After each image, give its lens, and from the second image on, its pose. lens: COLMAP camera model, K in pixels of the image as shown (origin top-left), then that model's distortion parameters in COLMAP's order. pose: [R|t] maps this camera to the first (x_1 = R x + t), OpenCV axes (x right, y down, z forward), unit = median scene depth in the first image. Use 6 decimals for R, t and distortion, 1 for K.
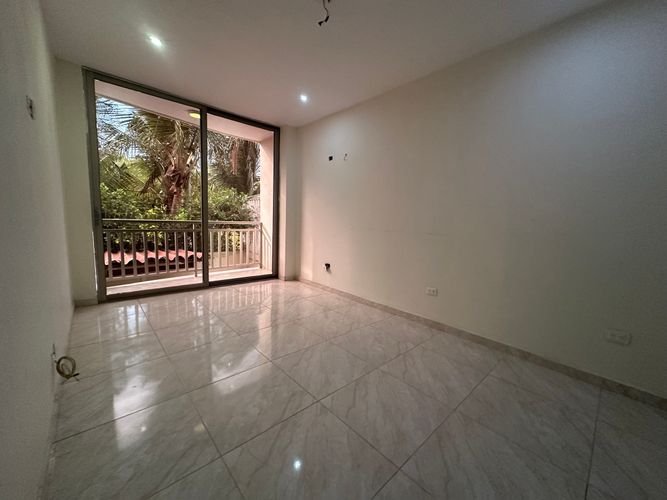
lens RADIAL K [[264.1, 0, 338.8], [0, 264.1, 255.9], [0, 0, 1]] dist [-0.001647, 0.000594]
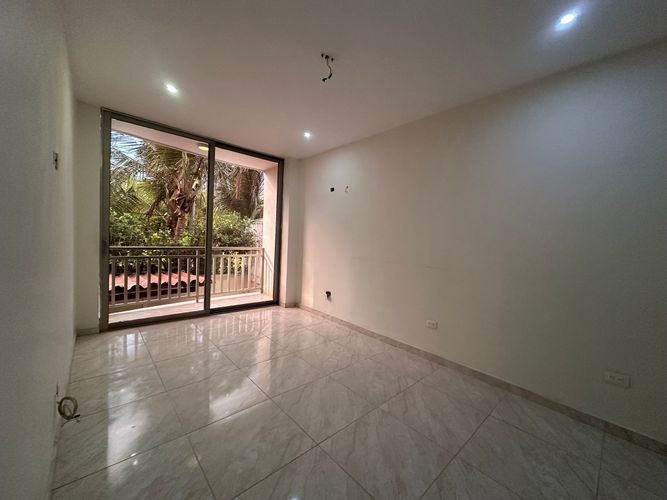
lens RADIAL K [[264.1, 0, 338.9], [0, 264.1, 256.5], [0, 0, 1]] dist [-0.001647, 0.000594]
pose [[0.999972, 0.006604, -0.003497, 0.000533], [-0.006845, 0.997245, -0.073867, -0.045412], [0.003000, 0.073889, 0.997262, -0.022766]]
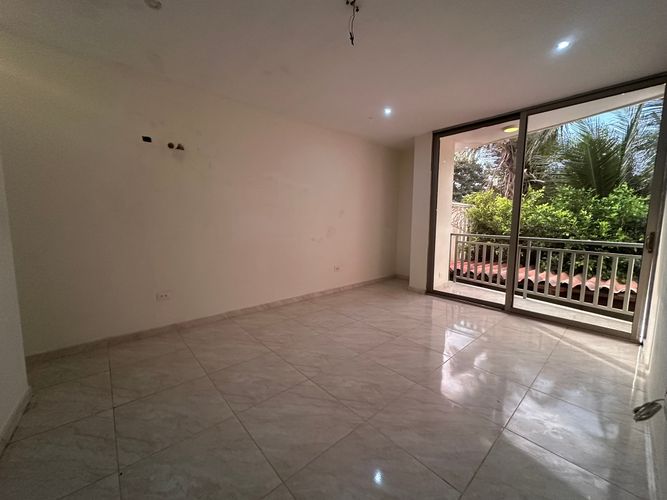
lens RADIAL K [[264.1, 0, 334.4], [0, 264.1, 254.2], [0, 0, 1]] dist [-0.001647, 0.000594]
pose [[-0.034463, 0.072689, -0.996759, 0.768359], [-0.145862, 0.986306, 0.076970, -0.104409], [0.988704, 0.148042, -0.023389, 0.703630]]
